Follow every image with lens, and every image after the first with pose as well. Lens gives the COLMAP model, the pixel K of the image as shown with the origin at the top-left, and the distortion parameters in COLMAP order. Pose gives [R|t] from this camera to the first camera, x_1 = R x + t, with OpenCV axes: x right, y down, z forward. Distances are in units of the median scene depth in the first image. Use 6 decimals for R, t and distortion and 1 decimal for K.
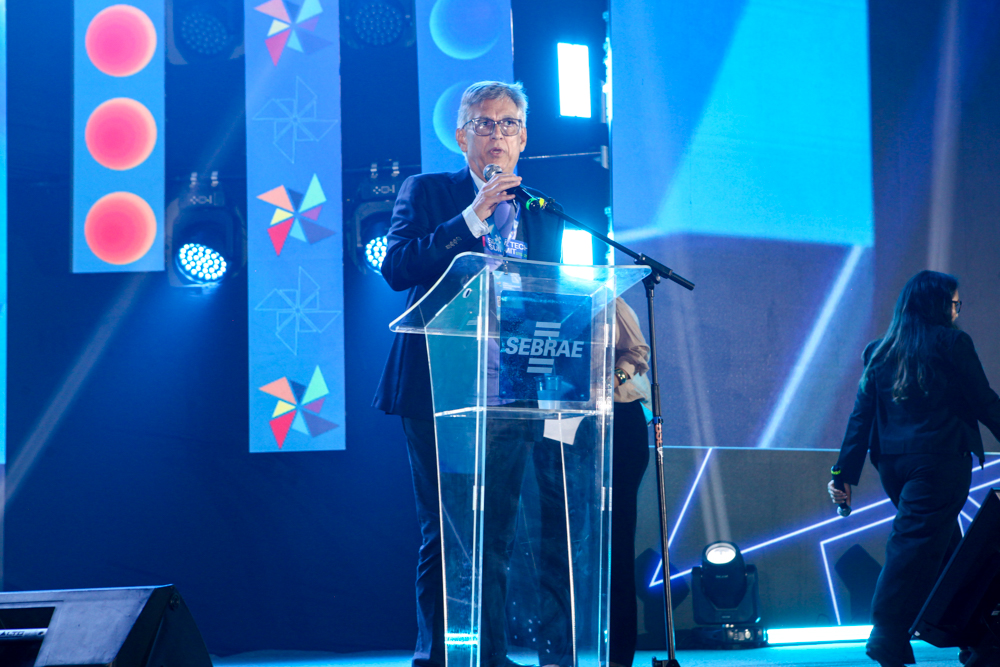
lens RADIAL K [[1909.3, 0, 500.0], [0, 1909.3, 333.5], [0, 0, 1]] dist [0.234740, -0.427107]
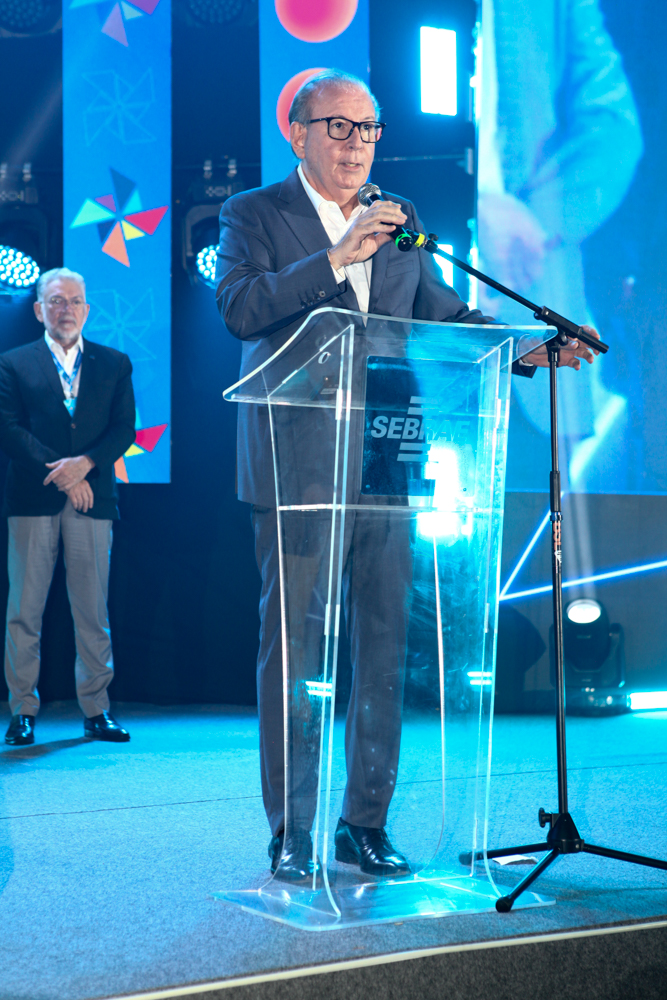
lens RADIAL K [[1909.3, 0, 353.8], [0, 1909.3, 496.7], [0, 0, 1]] dist [0.234740, -0.427107]
pose [[0.999547, 0.026734, 0.013850, -0.013266], [-0.027879, 0.995510, 0.090460, -0.032933], [-0.011369, -0.090805, 0.995804, 0.199835]]
